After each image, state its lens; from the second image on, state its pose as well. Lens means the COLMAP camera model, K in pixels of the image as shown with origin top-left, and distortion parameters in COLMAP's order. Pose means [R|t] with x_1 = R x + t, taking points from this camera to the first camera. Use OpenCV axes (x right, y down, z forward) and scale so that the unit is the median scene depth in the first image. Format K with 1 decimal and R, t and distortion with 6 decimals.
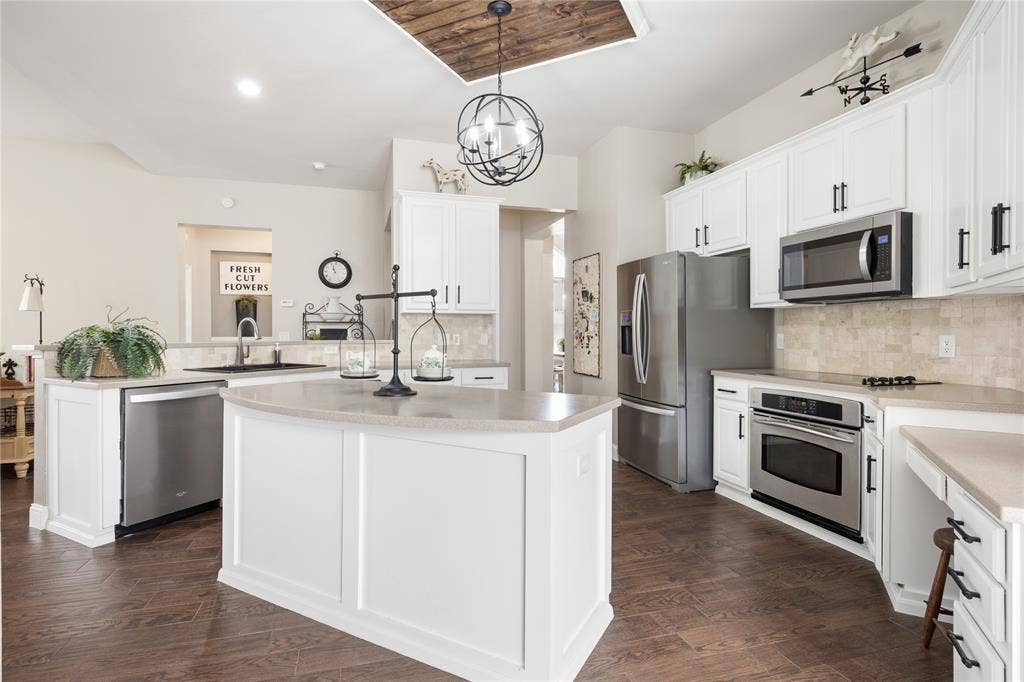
lens RADIAL K [[525.6, 0, 519.0], [0, 525.6, 338.4], [0, 0, 1]] dist [0.002254, -0.002005]
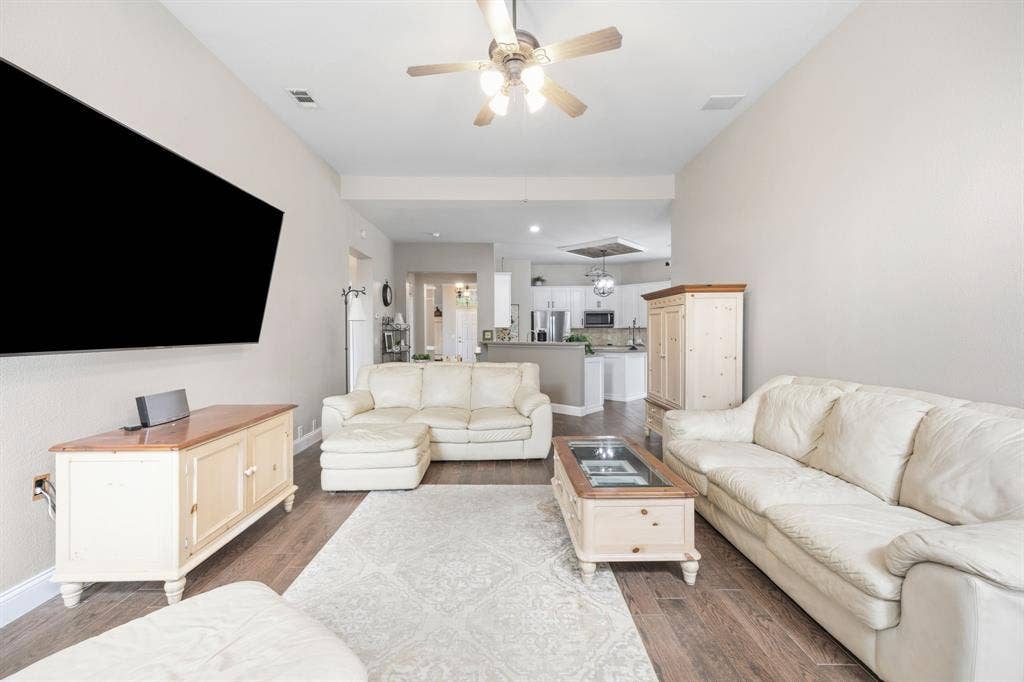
lens RADIAL K [[395.8, 0, 508.2], [0, 395.8, 337.7], [0, 0, 1]] dist [0.015074, 0.000410]
pose [[0.265768, -0.009285, 0.963992, -1.986086], [0.013573, 0.999891, 0.005889, -0.015150], [-0.963941, 0.011519, 0.265865, 0.620228]]
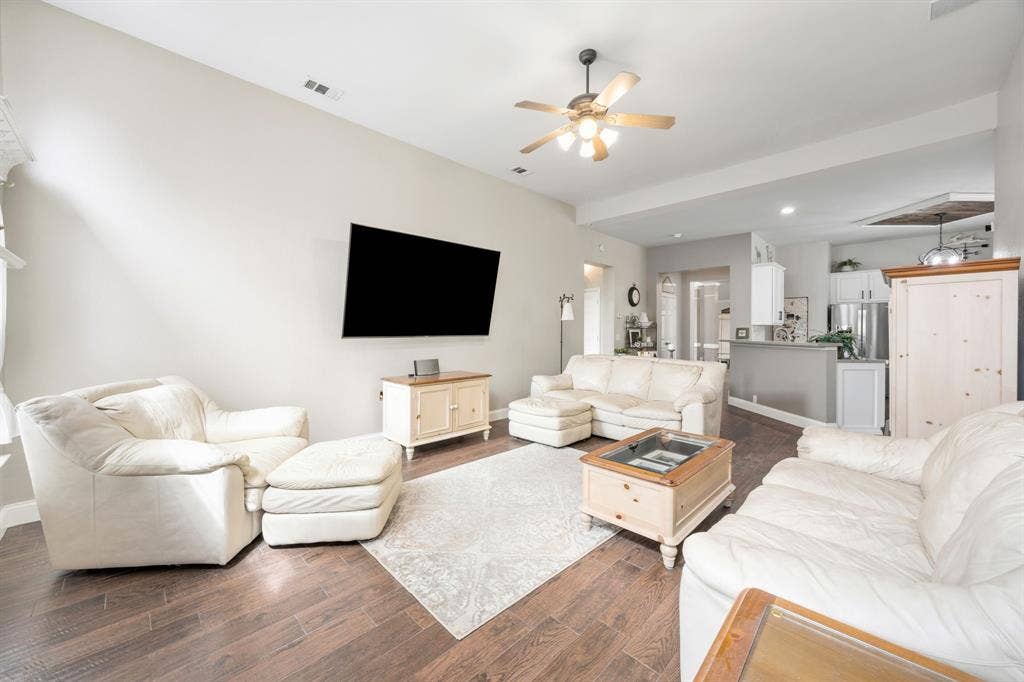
lens RADIAL K [[395.8, 0, 526.9], [0, 395.8, 332.5], [0, 0, 1]] dist [0.015074, 0.000410]
pose [[0.870248, 0.004143, 0.492596, -1.876814], [-0.001995, 0.999986, -0.004885, -0.011288], [-0.492609, 0.003268, 0.870244, 0.182426]]
